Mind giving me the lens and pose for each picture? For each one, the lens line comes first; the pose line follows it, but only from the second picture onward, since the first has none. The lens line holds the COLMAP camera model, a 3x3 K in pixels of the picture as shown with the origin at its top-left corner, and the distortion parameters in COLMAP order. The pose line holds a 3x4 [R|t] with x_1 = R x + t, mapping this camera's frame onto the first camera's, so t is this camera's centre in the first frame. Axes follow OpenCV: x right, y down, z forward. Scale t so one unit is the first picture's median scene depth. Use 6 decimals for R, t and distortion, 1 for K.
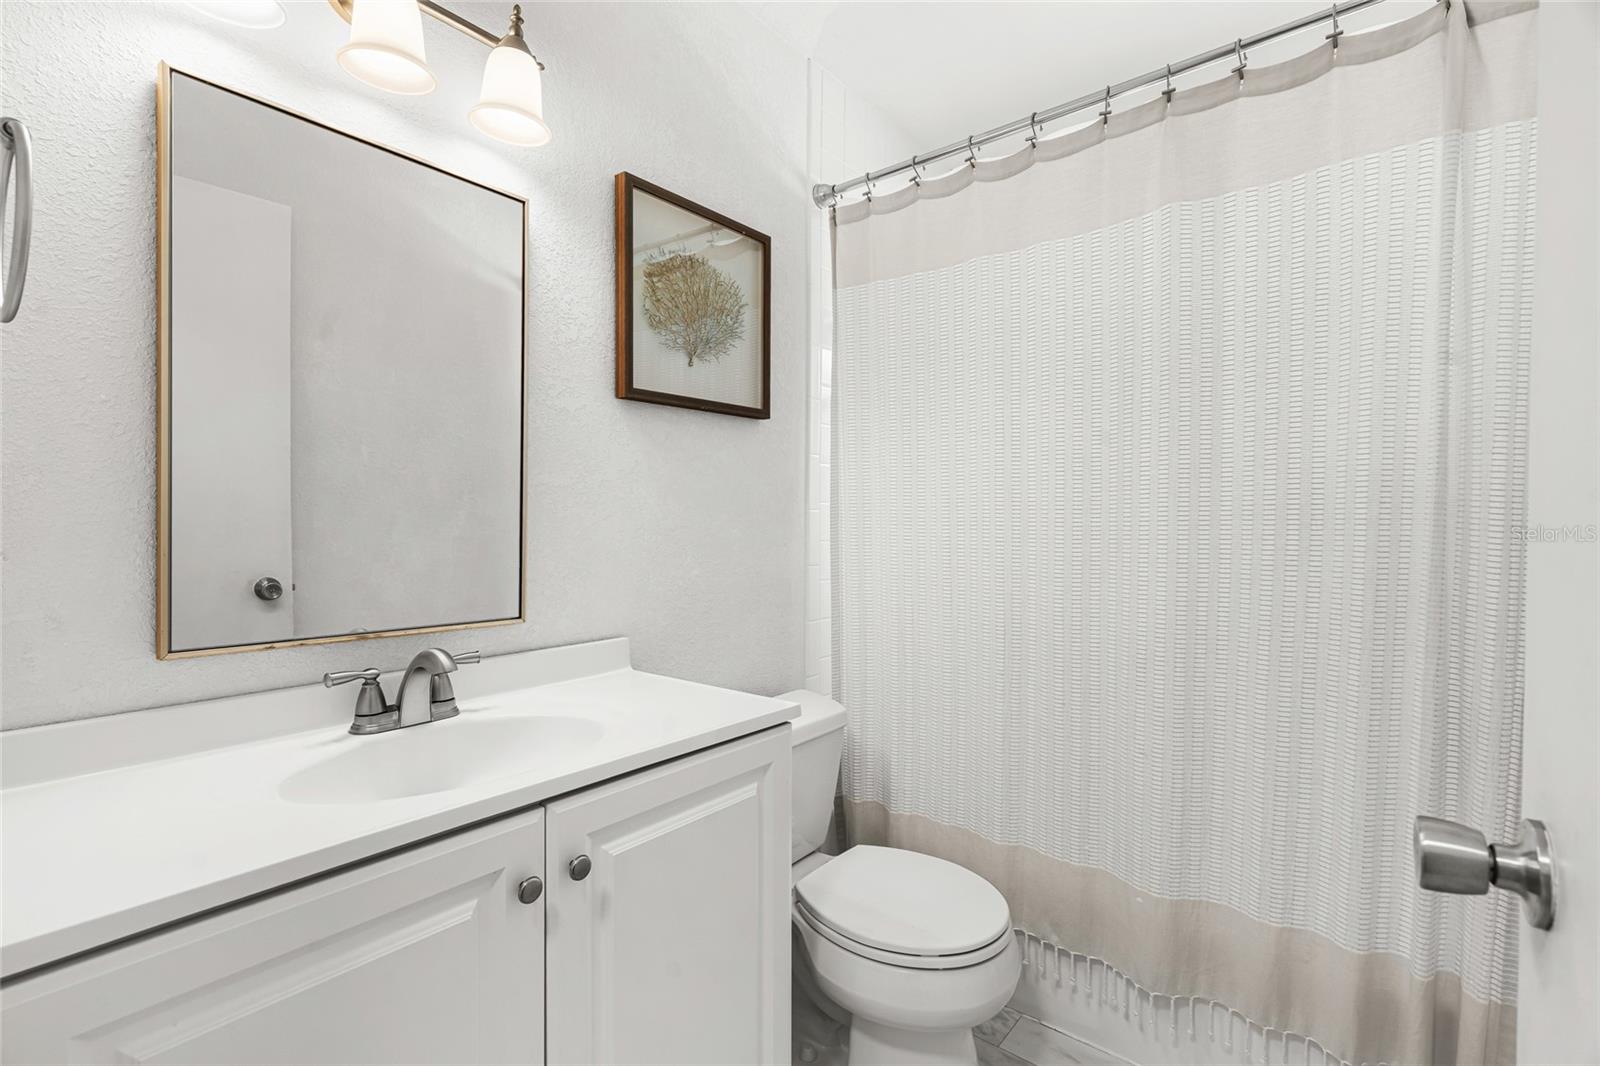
lens RADIAL K [[731.9, 0, 798.5], [0, 731.9, 526.3], [0, 0, 1]] dist [-0.001714, 0.000151]
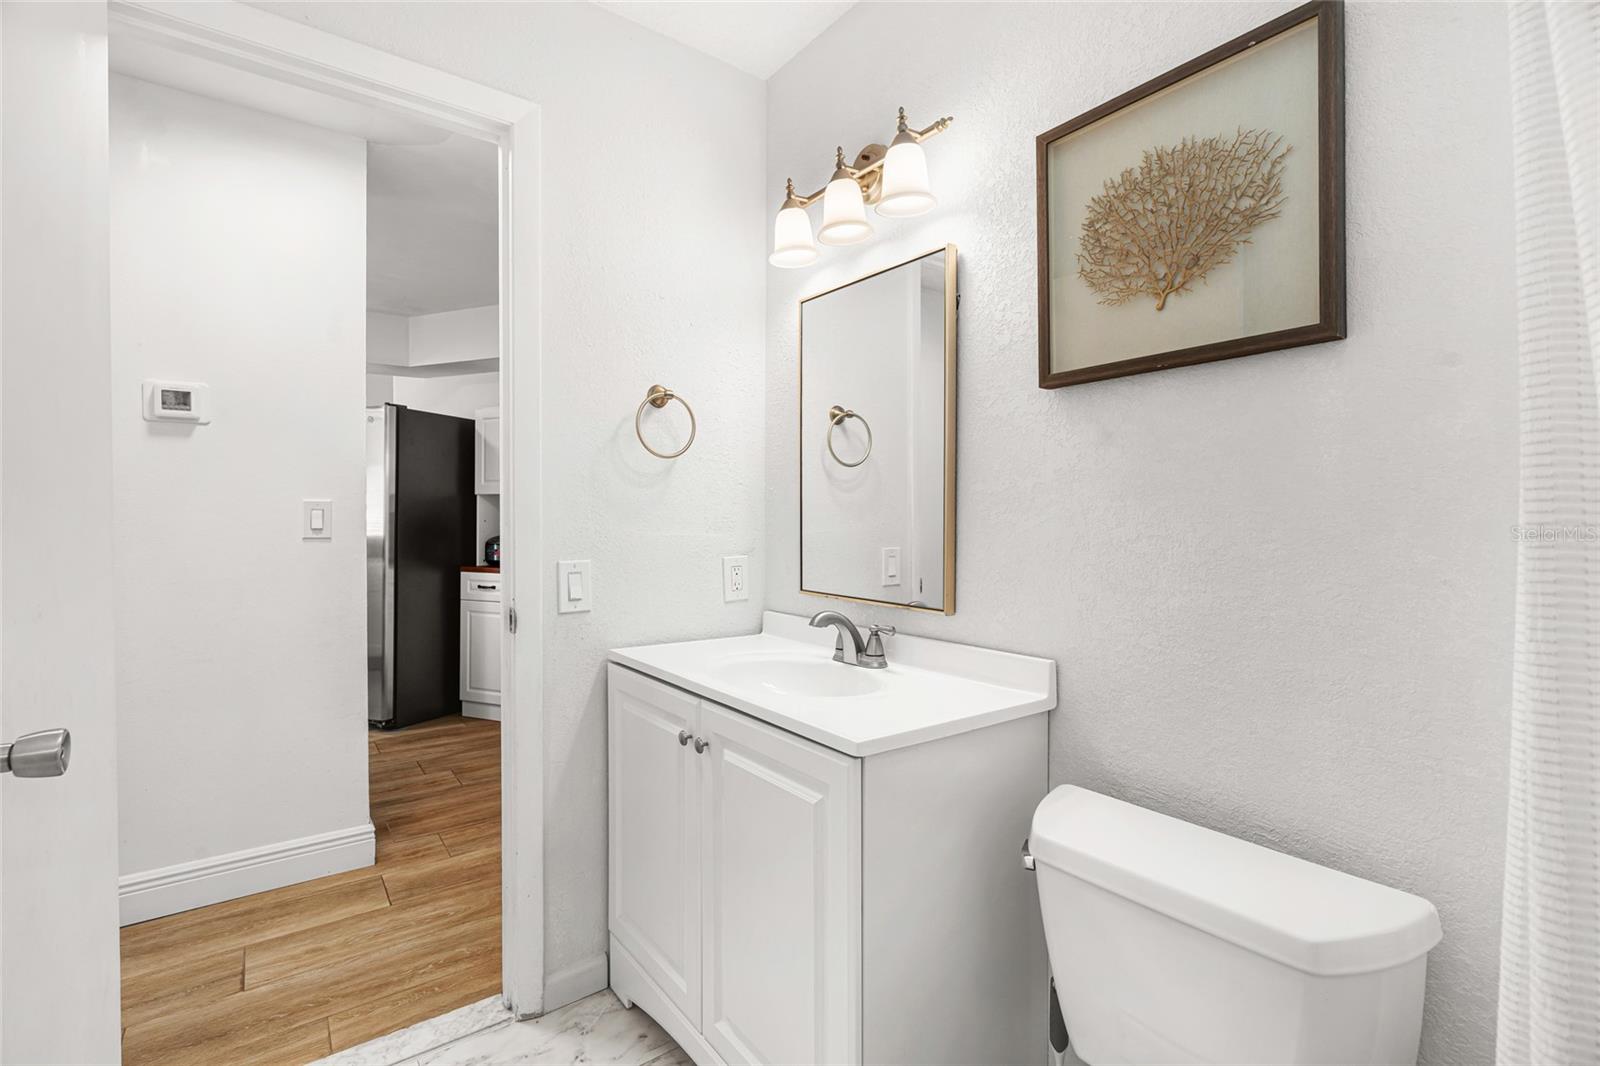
lens RADIAL K [[731.9, 0, 798.5], [0, 731.9, 526.3], [0, 0, 1]] dist [-0.001714, 0.000151]
pose [[-0.239876, 0.004833, -0.970791, 0.701976], [-0.014849, 0.999852, 0.008647, -0.012709], [0.970690, 0.016490, -0.239769, 0.939228]]
